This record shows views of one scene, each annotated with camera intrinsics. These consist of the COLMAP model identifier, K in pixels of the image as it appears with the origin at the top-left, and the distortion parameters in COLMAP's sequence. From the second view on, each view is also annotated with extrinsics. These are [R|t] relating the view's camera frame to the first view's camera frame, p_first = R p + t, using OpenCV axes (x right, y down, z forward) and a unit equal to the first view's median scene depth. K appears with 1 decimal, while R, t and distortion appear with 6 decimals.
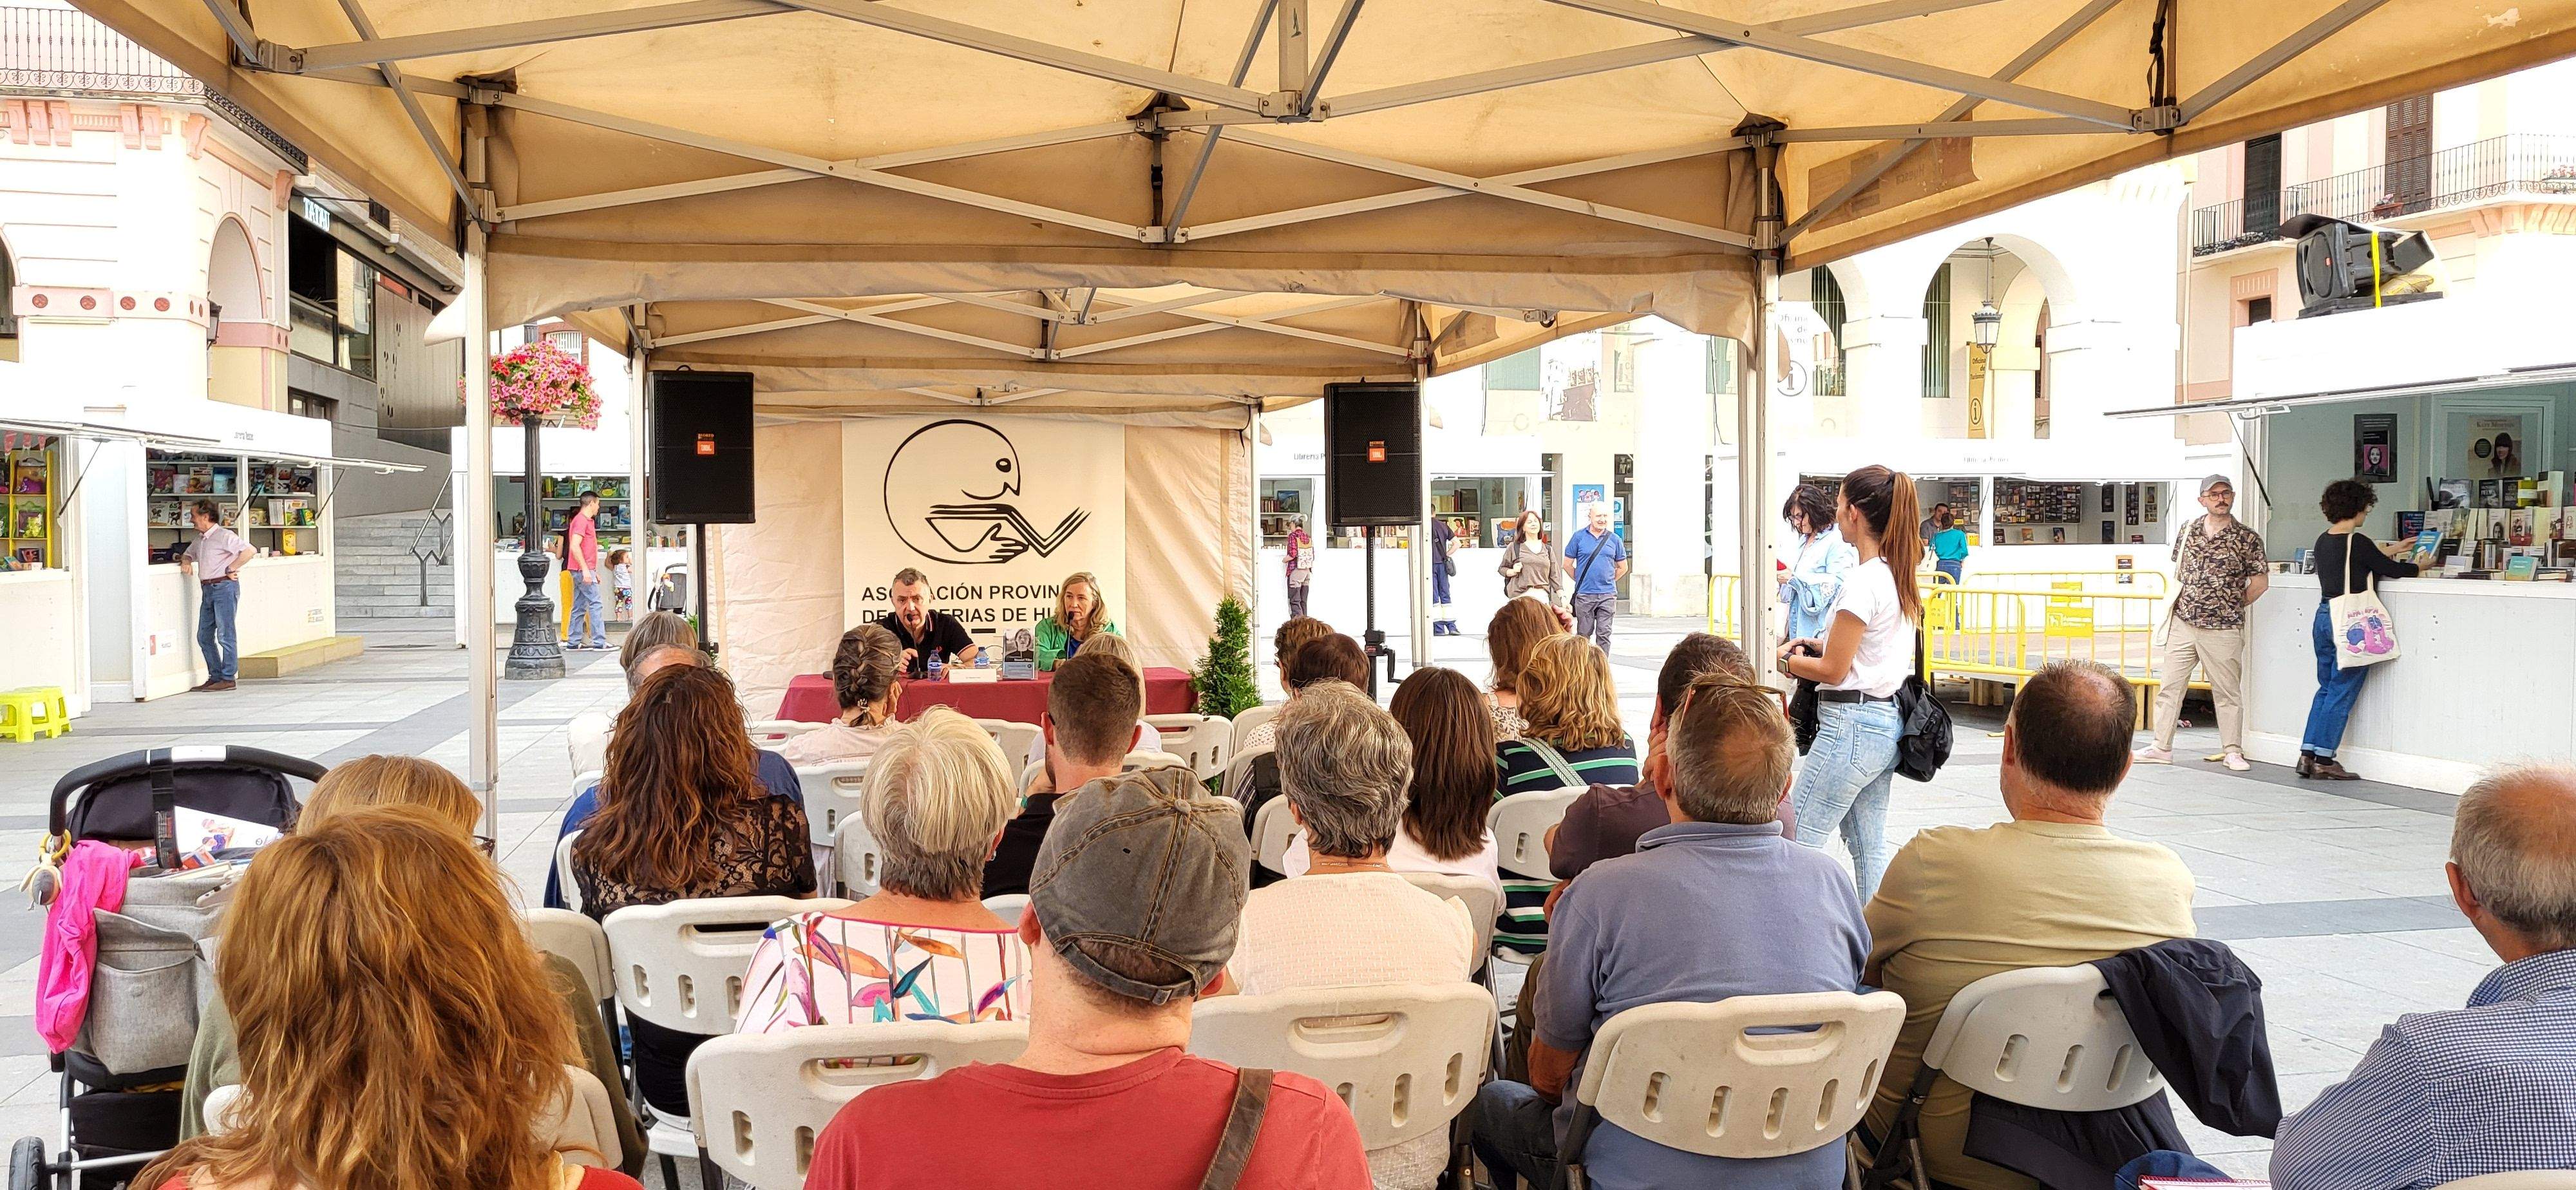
lens RADIAL K [[1977.6, 0, 1288.0], [0, 1977.6, 595.0], [0, 0, 1]] dist [0.009883, -0.006857]
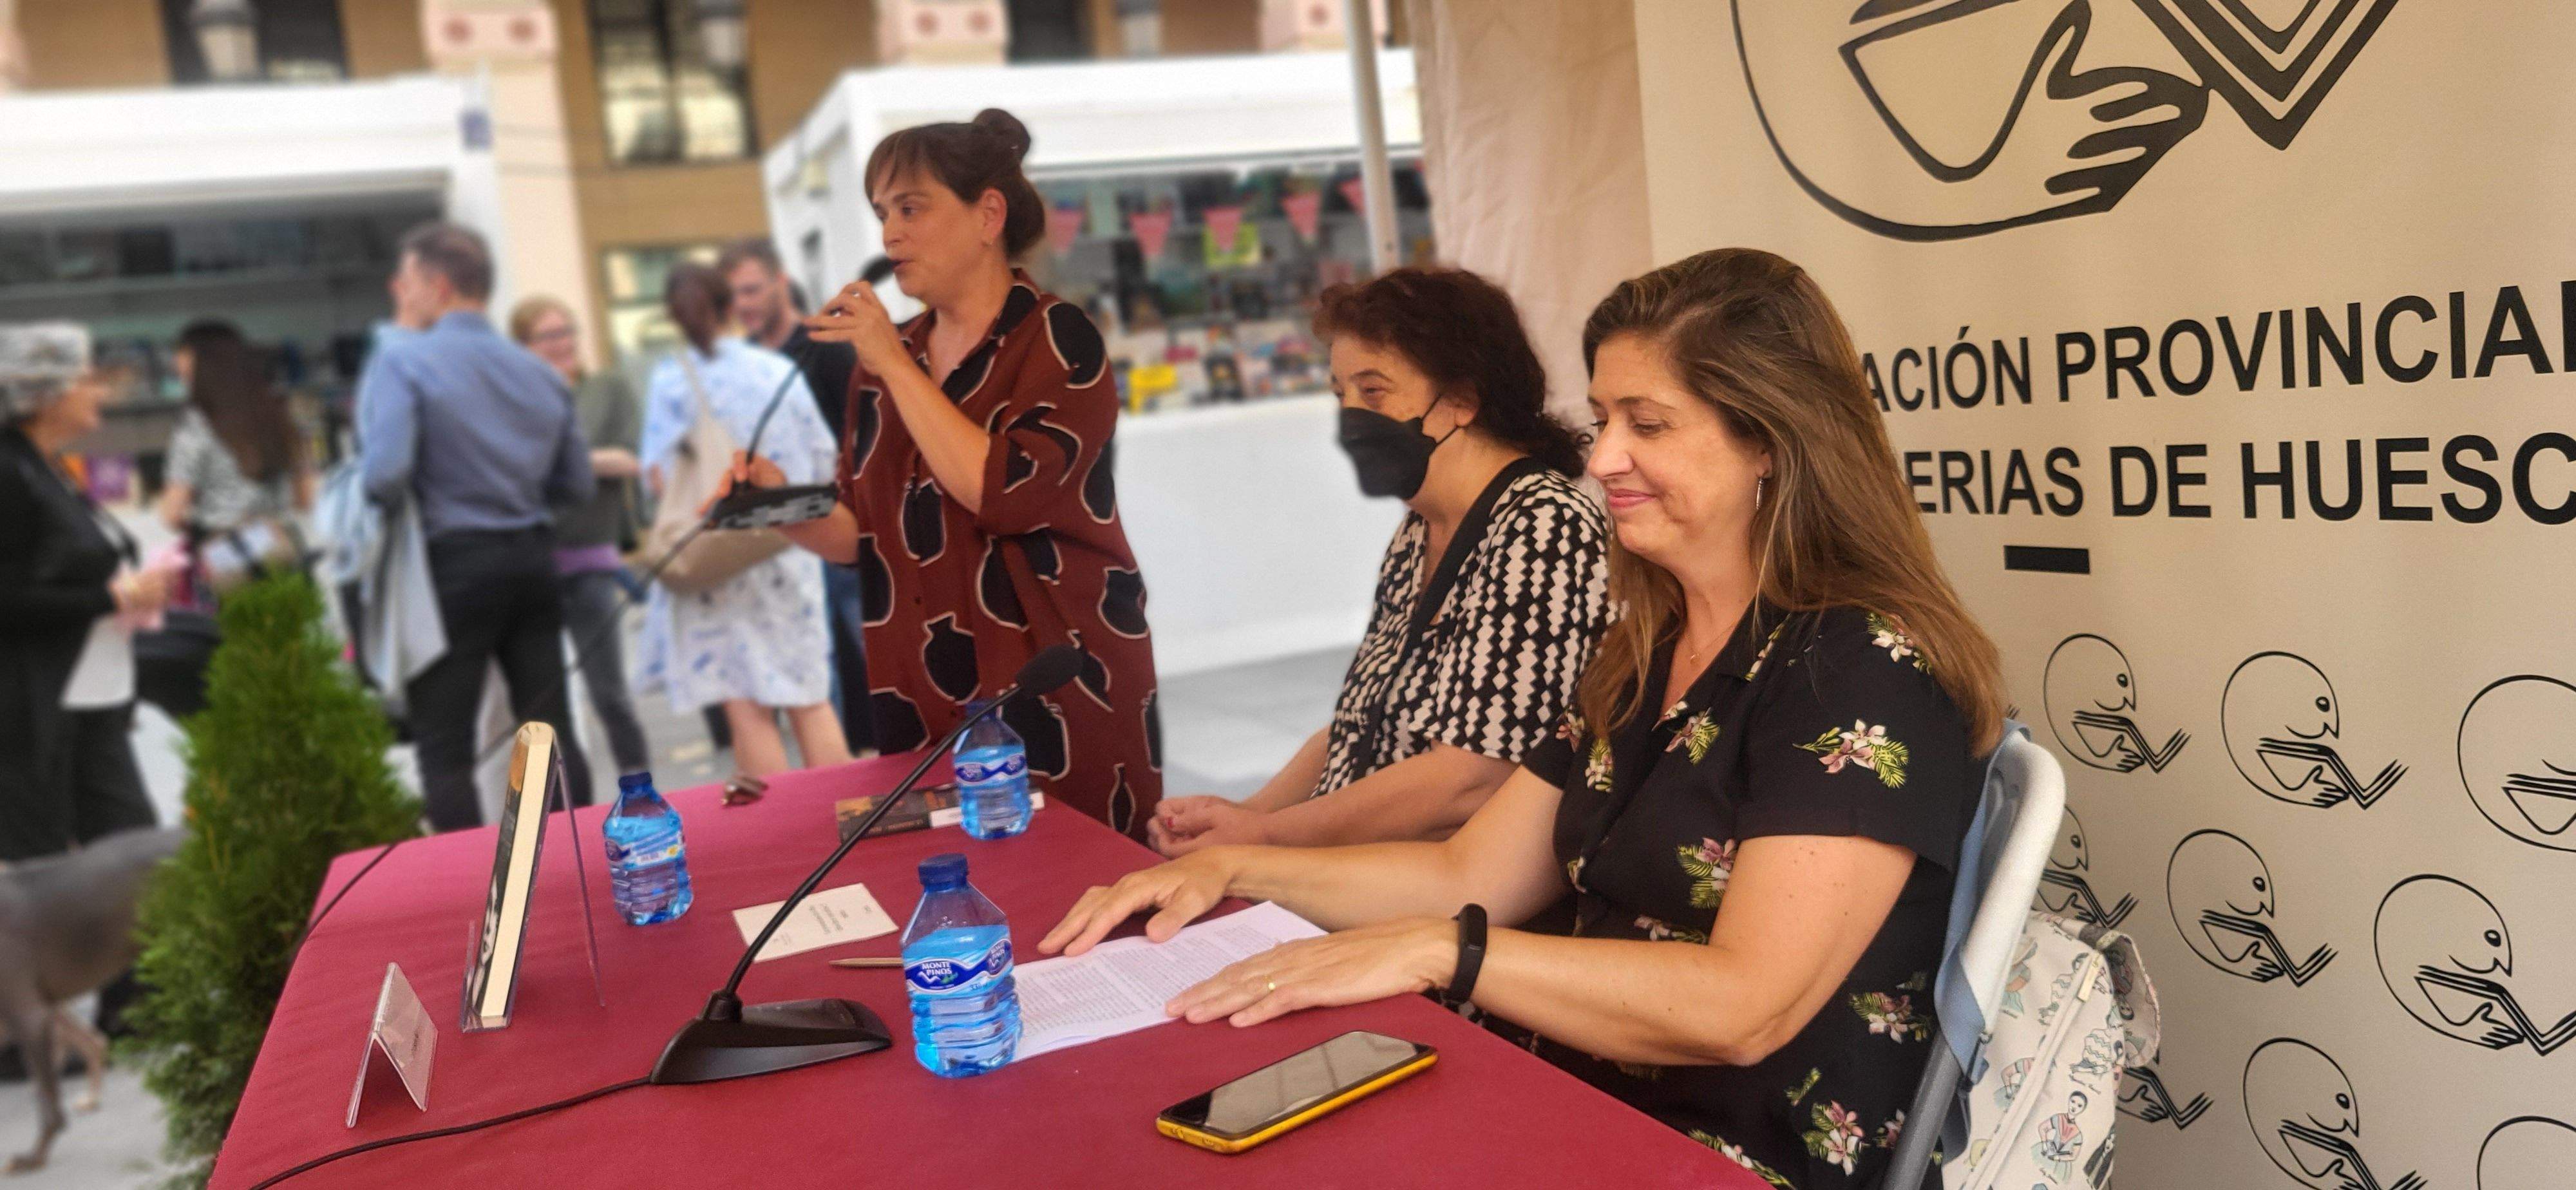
lens RADIAL K [[1977.6, 0, 1288.0], [0, 1977.6, 595.0], [0, 0, 1]] dist [0.009883, -0.006857]
pose [[0.167585, 0.084136, -0.982261, 0.023772], [0.088520, 0.991043, 0.099990, -0.003729], [0.981876, -0.103707, 0.158636, 0.628533]]
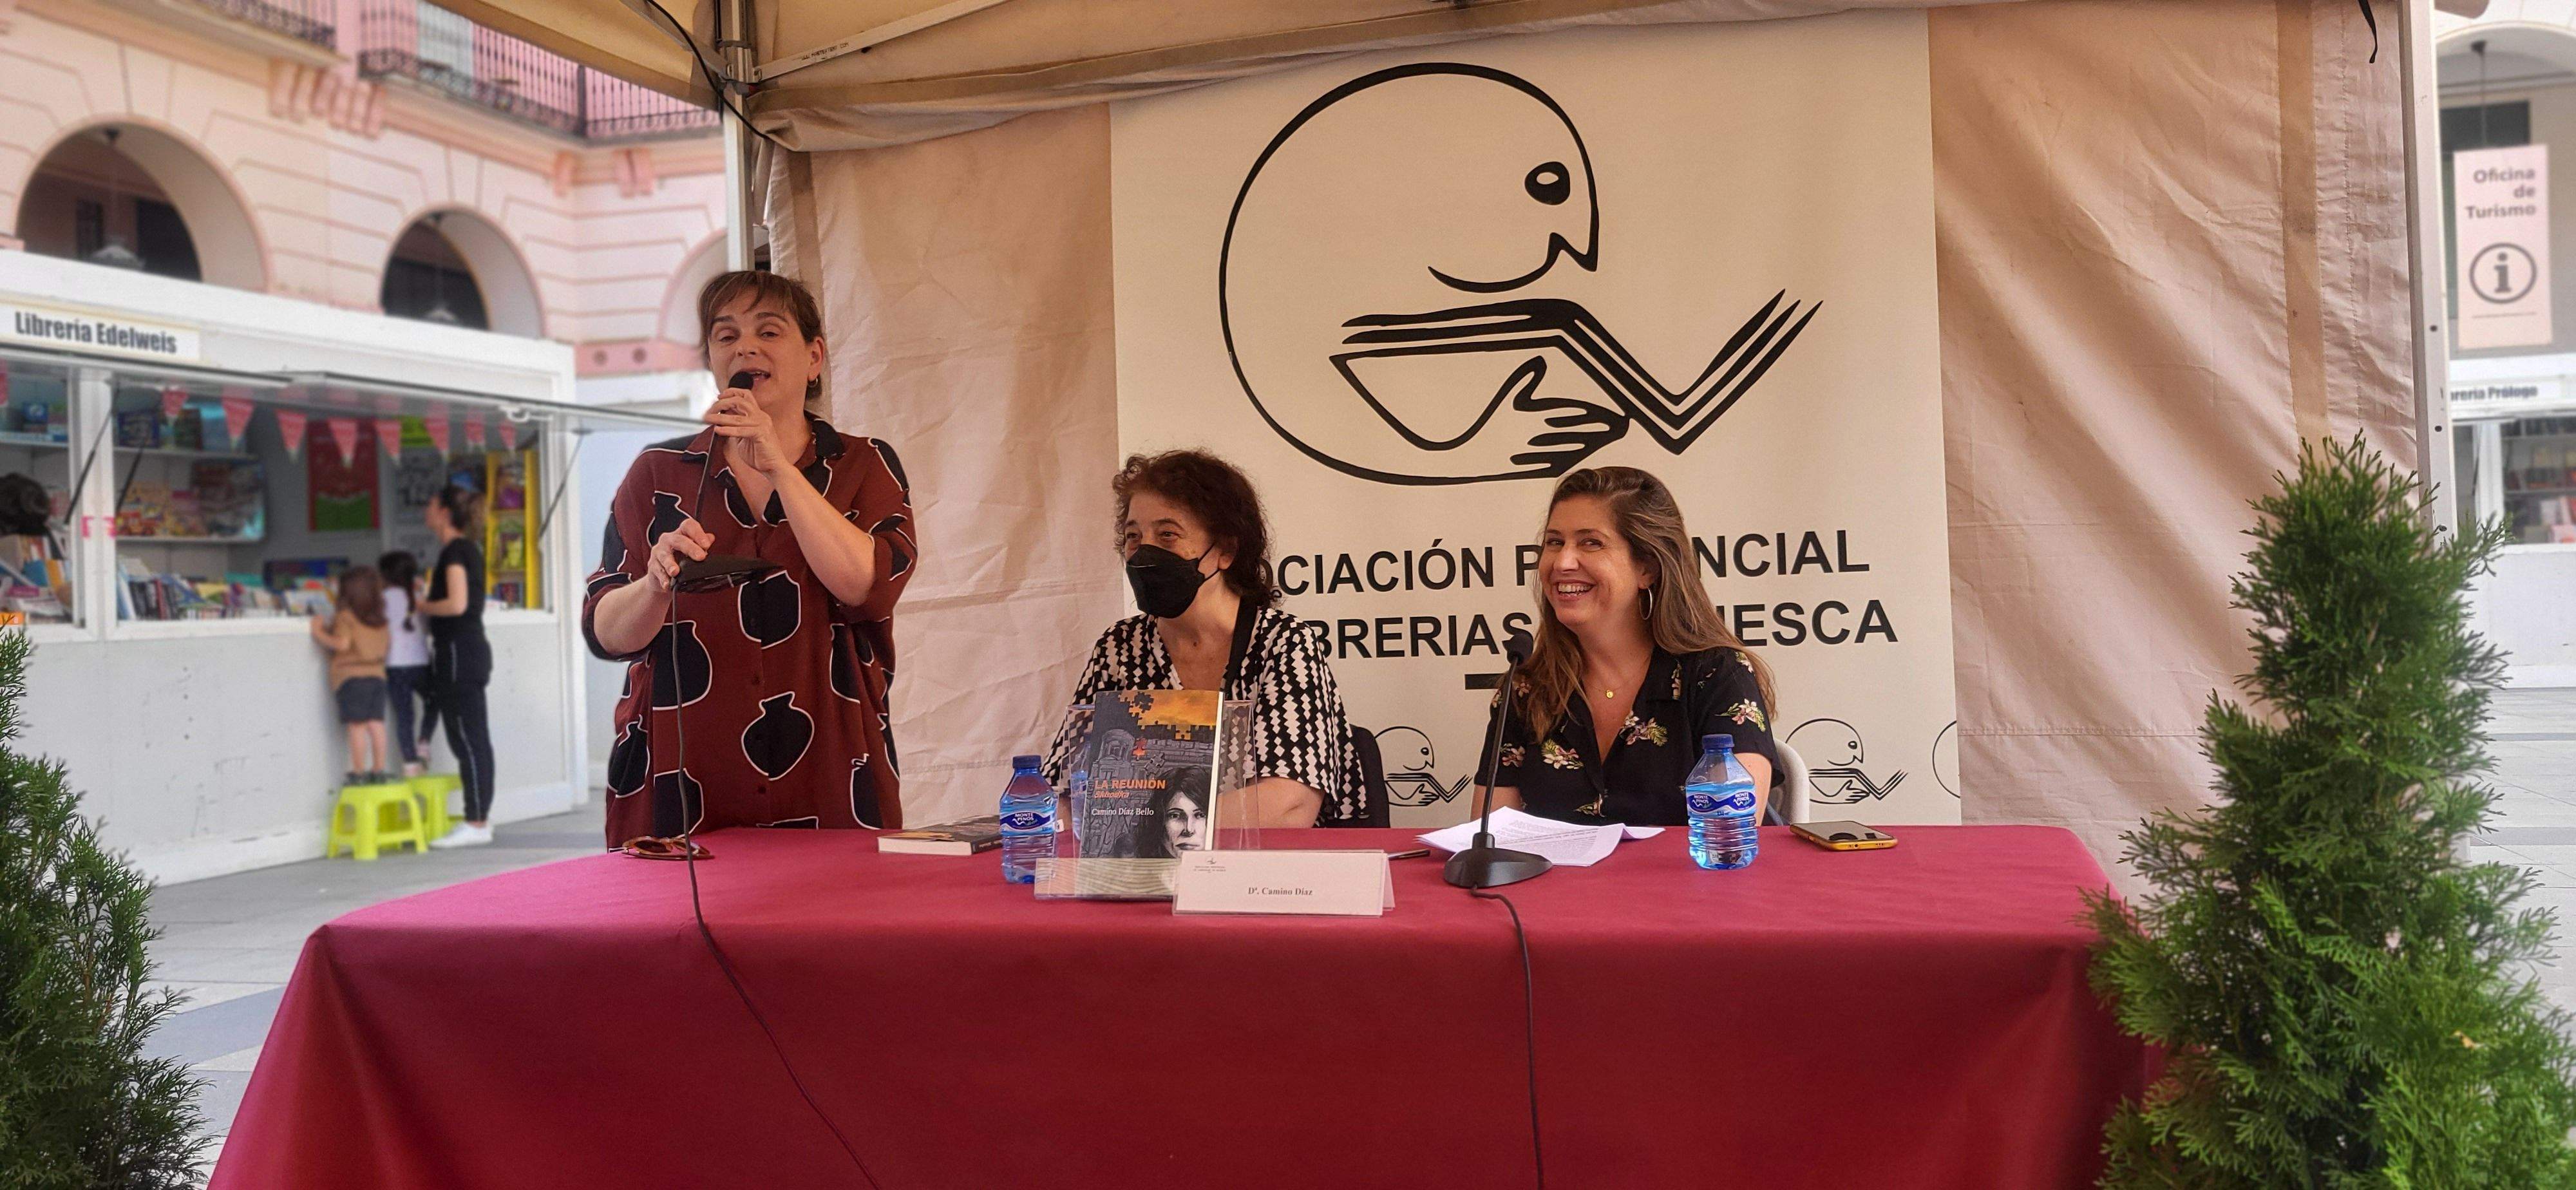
lens RADIAL K [[1987.6, 0, 1288.0], [0, 1987.6, 595.0], [0, 0, 1]] dist [0.041808, -0.005762]
pose [[0.874418, -0.031238, -0.484166, -0.015023], [0.018558, 0.999348, -0.030961, 0.009590], [0.484818, 0.018087, 0.874428, 0.484331]]
